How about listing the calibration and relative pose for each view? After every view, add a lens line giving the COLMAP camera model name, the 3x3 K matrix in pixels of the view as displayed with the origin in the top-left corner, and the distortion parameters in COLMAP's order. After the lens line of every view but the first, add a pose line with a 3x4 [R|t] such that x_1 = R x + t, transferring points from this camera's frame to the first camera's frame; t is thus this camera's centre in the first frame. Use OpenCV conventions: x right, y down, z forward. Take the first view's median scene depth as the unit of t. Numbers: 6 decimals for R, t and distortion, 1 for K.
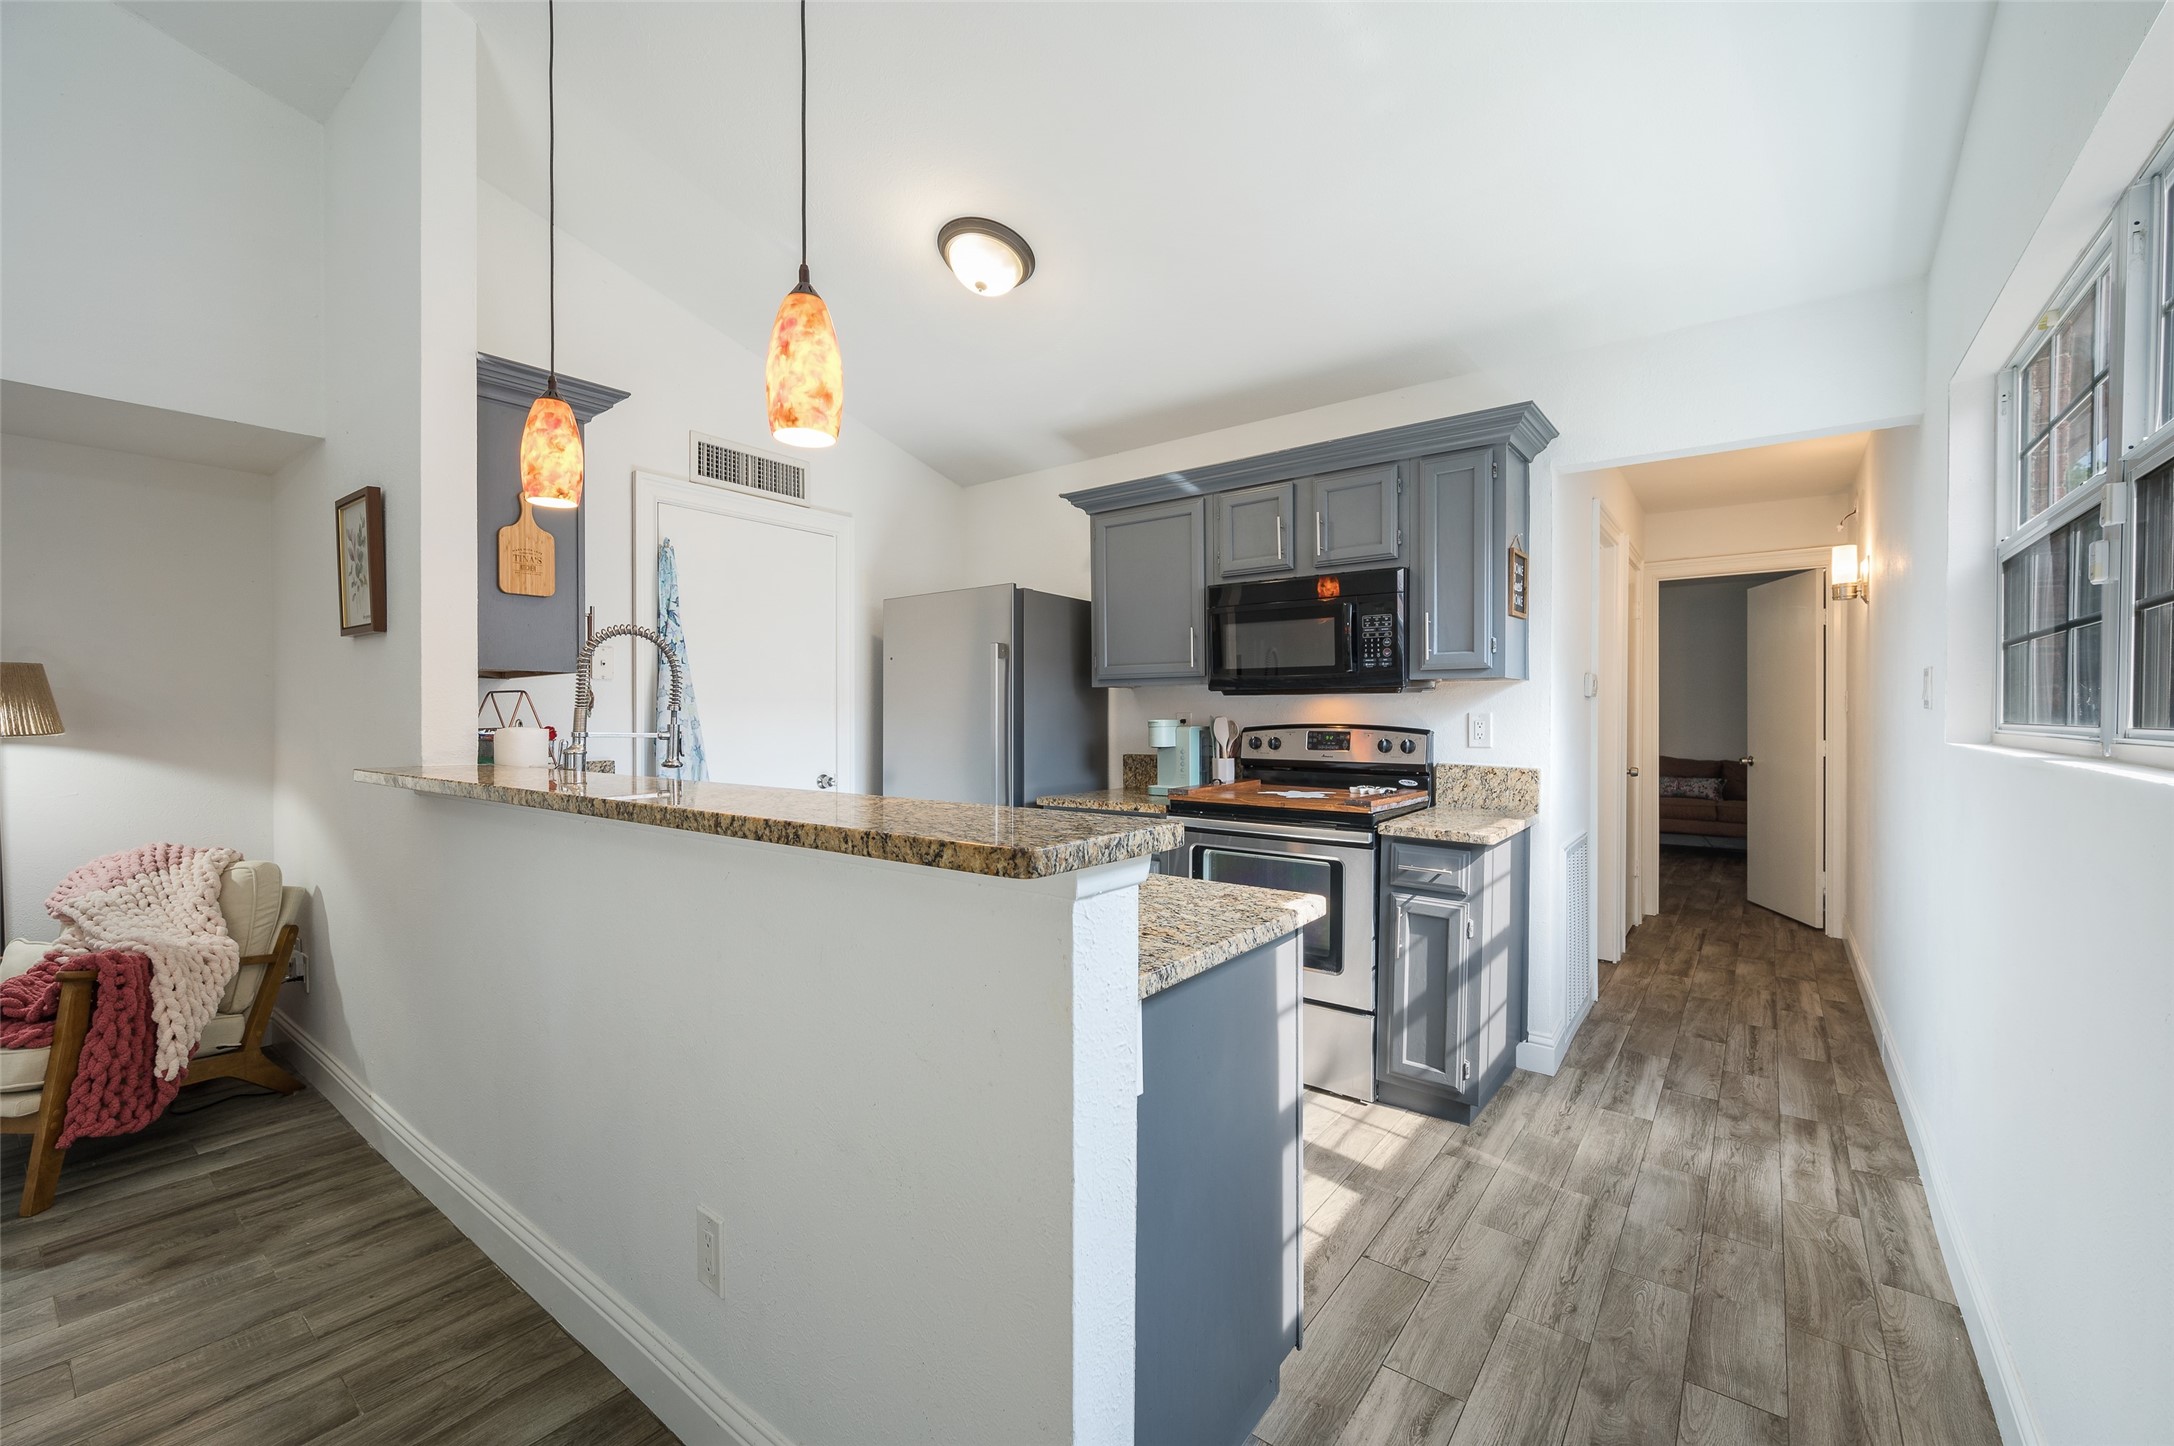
lens RADIAL K [[874.3, 0, 1098.0], [0, 874.3, 715.0], [0, 0, 1]] dist [0.000300, 0.000685]
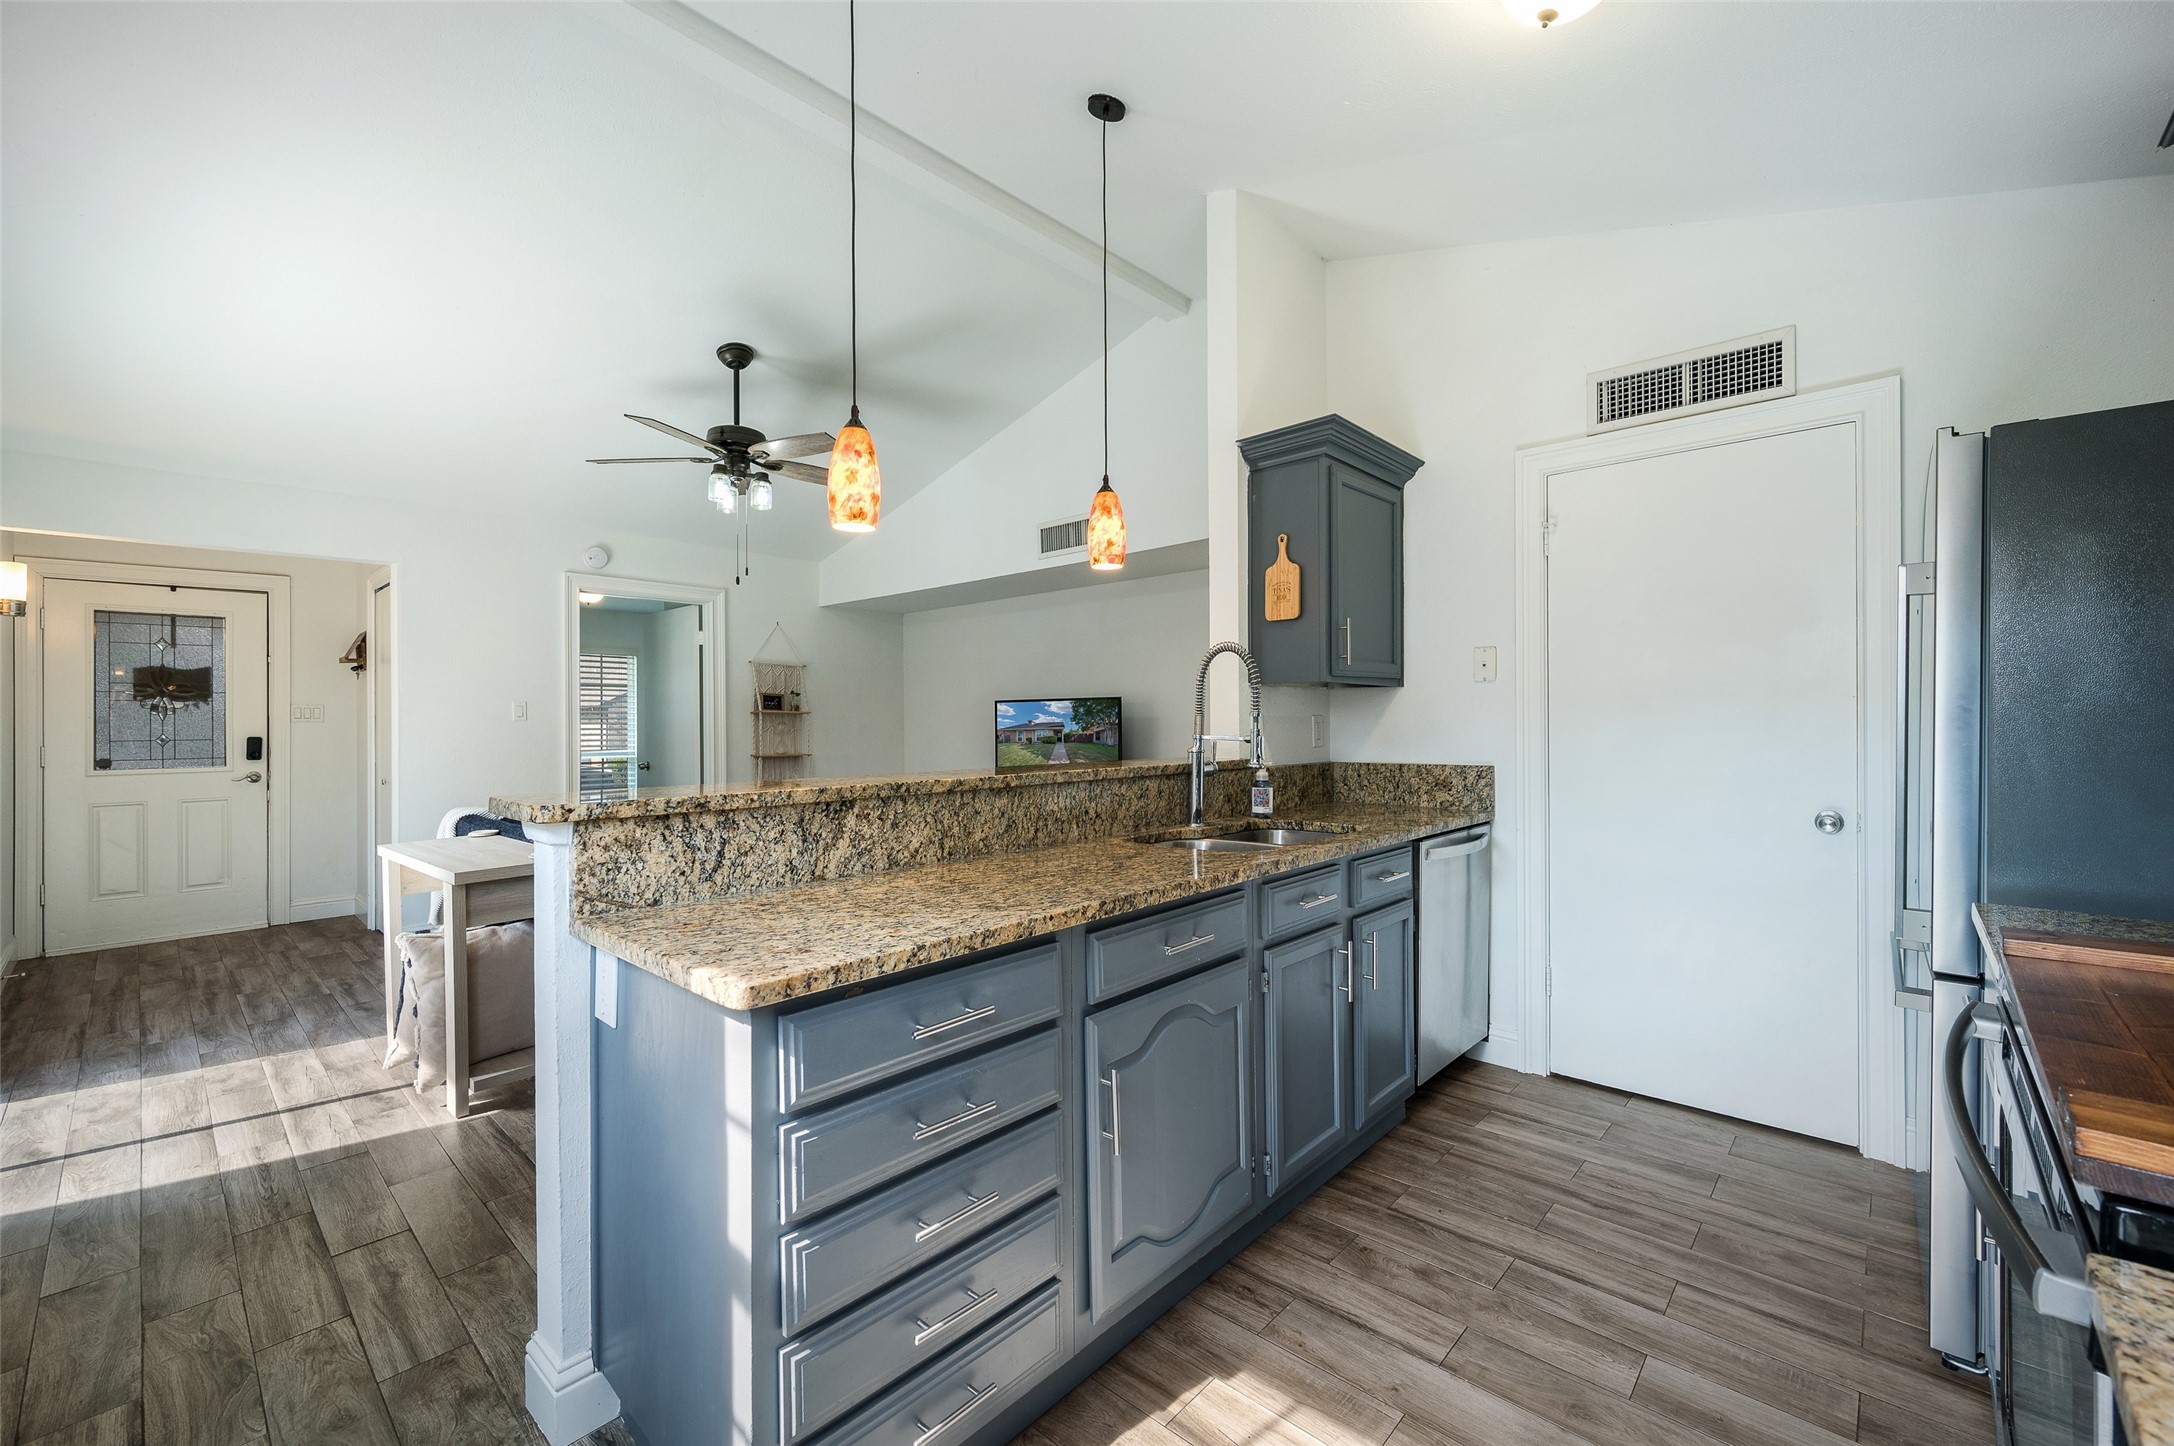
lens RADIAL K [[874.3, 0, 1058.9], [0, 874.3, 699.8], [0, 0, 1]] dist [0.000300, 0.000685]
pose [[-0.103813, -0.025014, -0.994282, 0.508581], [0.006405, 0.999646, -0.025817, 0.001671], [0.994576, -0.009048, -0.103616, 0.723575]]
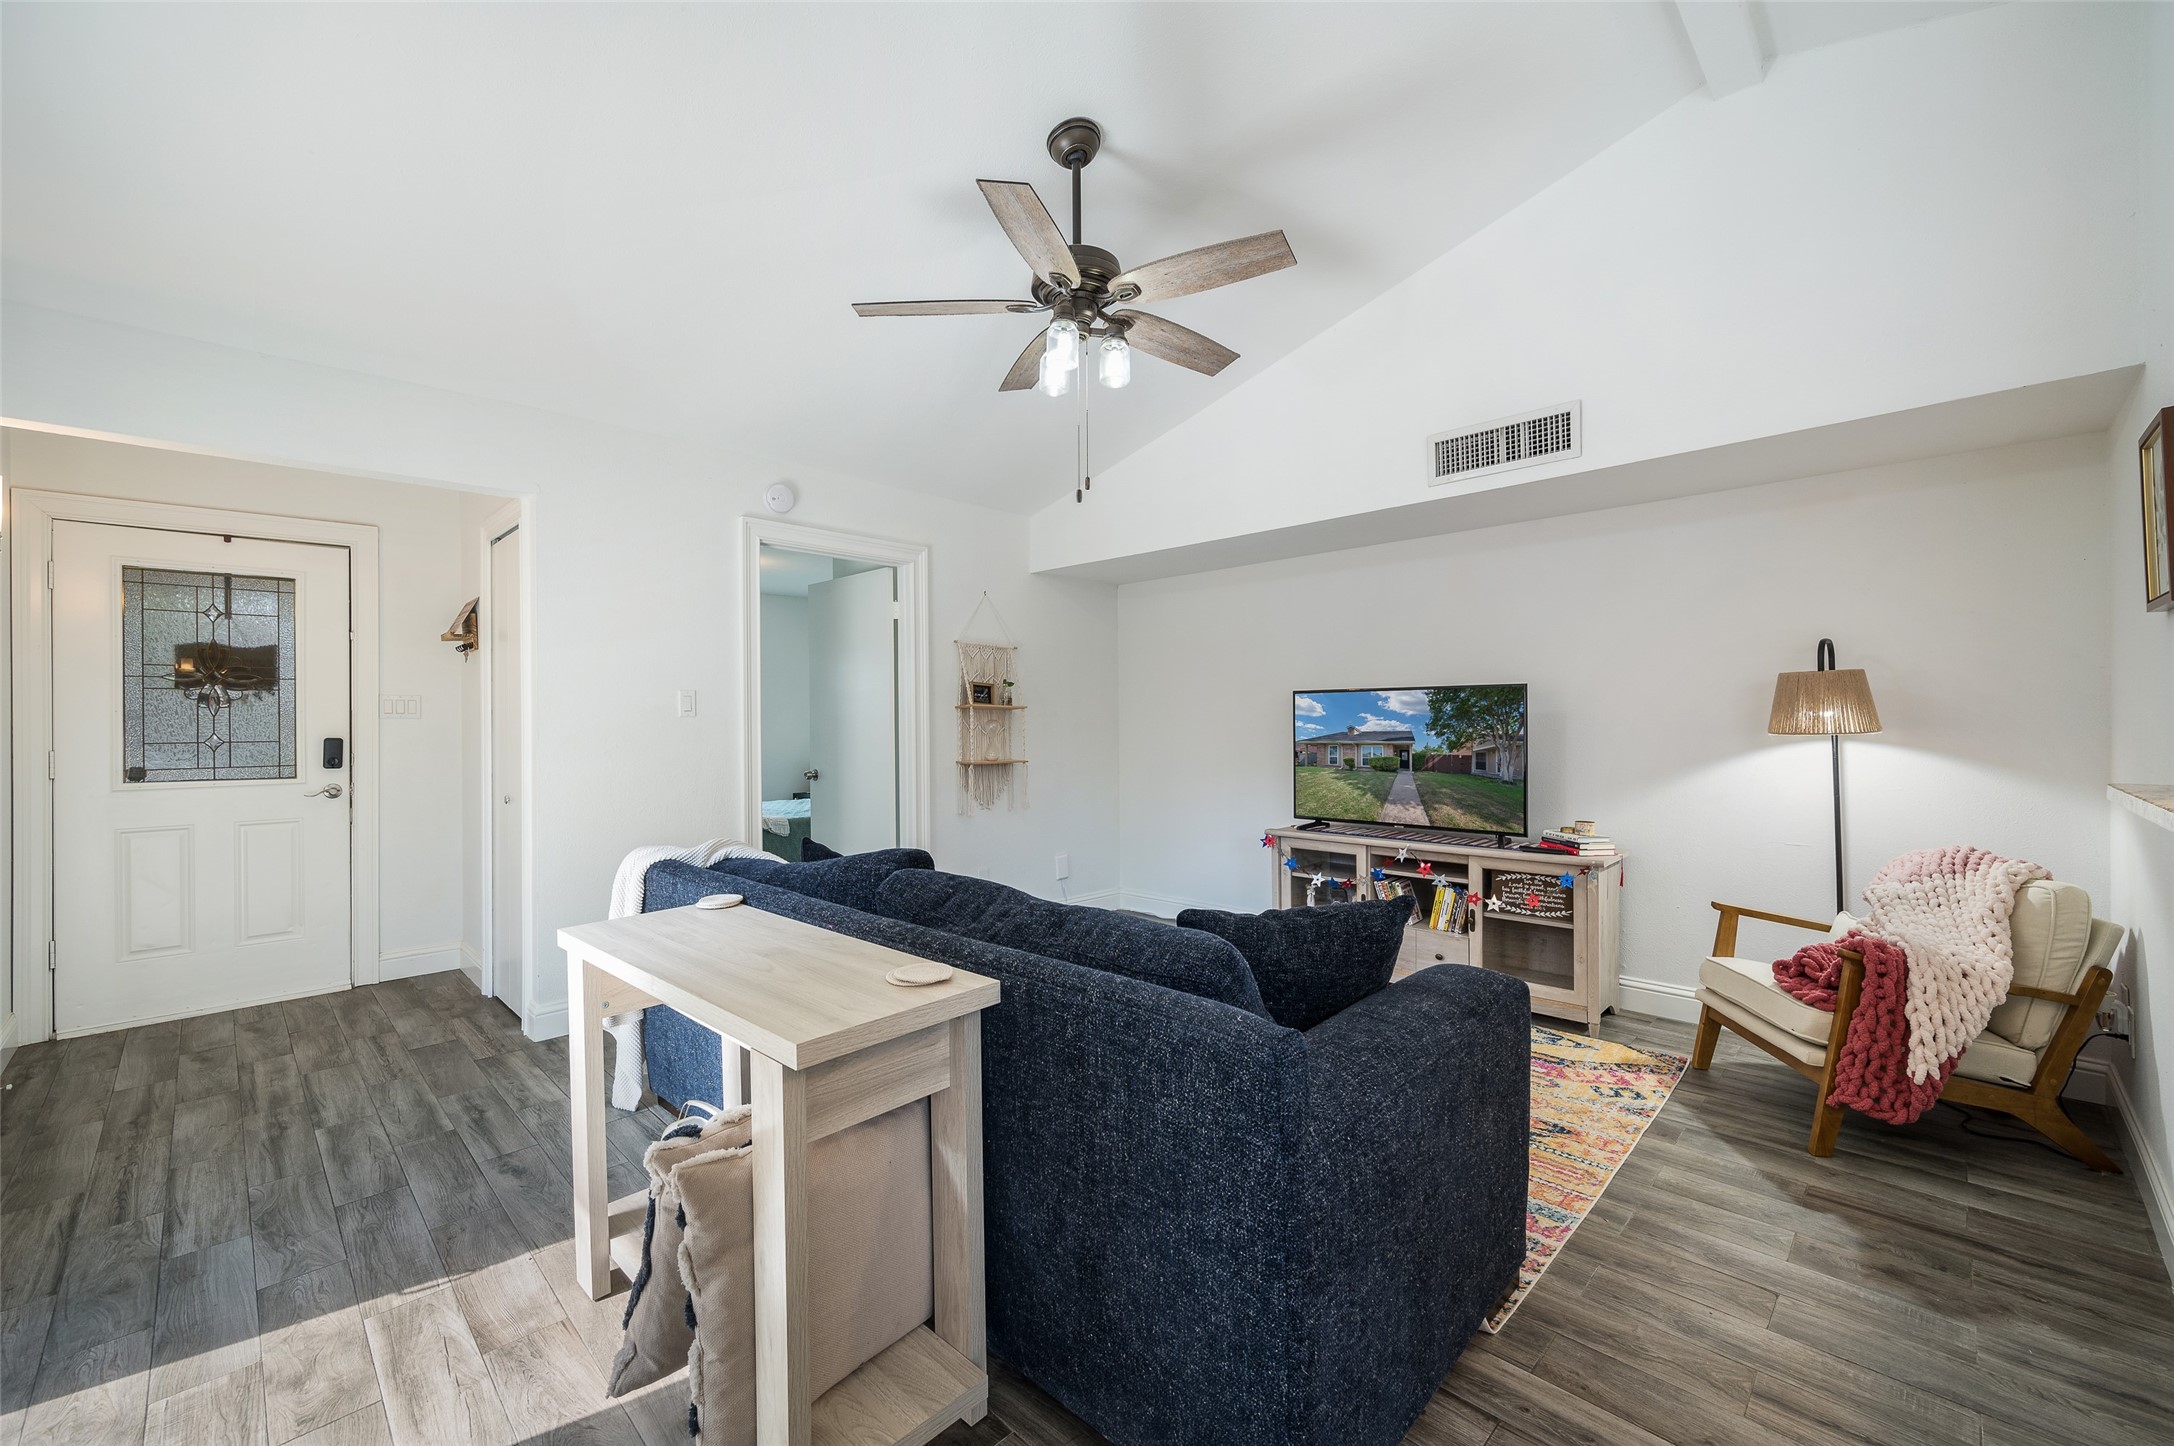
lens RADIAL K [[874.3, 0, 1081.2], [0, 874.3, 702.4], [0, 0, 1]] dist [0.000300, 0.000685]
pose [[-0.131312, -0.021949, -0.991098, 0.037340], [0.005236, 0.999726, -0.022834, 0.003007], [0.991327, -0.008188, -0.131162, 0.164887]]
